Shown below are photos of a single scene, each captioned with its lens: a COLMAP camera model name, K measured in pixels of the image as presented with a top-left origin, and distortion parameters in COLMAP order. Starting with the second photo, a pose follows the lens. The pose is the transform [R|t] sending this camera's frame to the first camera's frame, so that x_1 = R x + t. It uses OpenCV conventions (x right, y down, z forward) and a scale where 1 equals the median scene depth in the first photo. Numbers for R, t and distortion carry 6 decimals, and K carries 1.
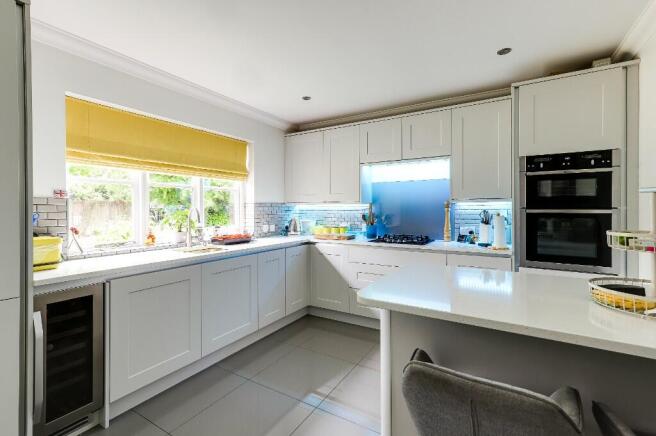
lens RADIAL K [[291.4, 0, 333.0], [0, 291.4, 212.0], [0, 0, 1]] dist [0.001546, -0.000124]
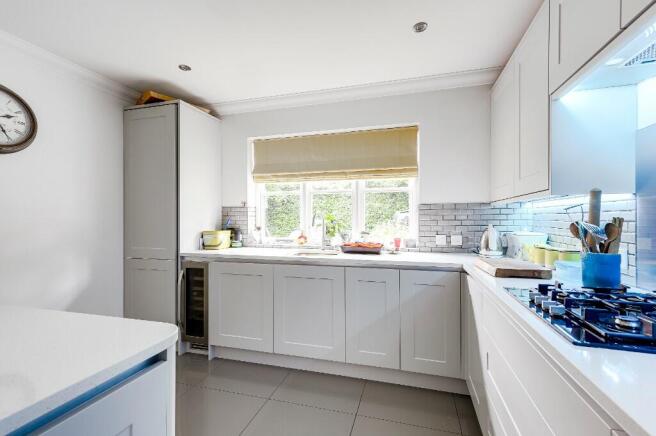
lens RADIAL K [[291.4, 0, 331.6], [0, 291.4, 220.1], [0, 0, 1]] dist [0.001546, -0.000124]
pose [[0.257527, 0.007265, -0.966244, 0.475006], [-0.007297, 0.999958, 0.005574, 0.007434], [0.966244, 0.005615, 0.257569, 0.706323]]
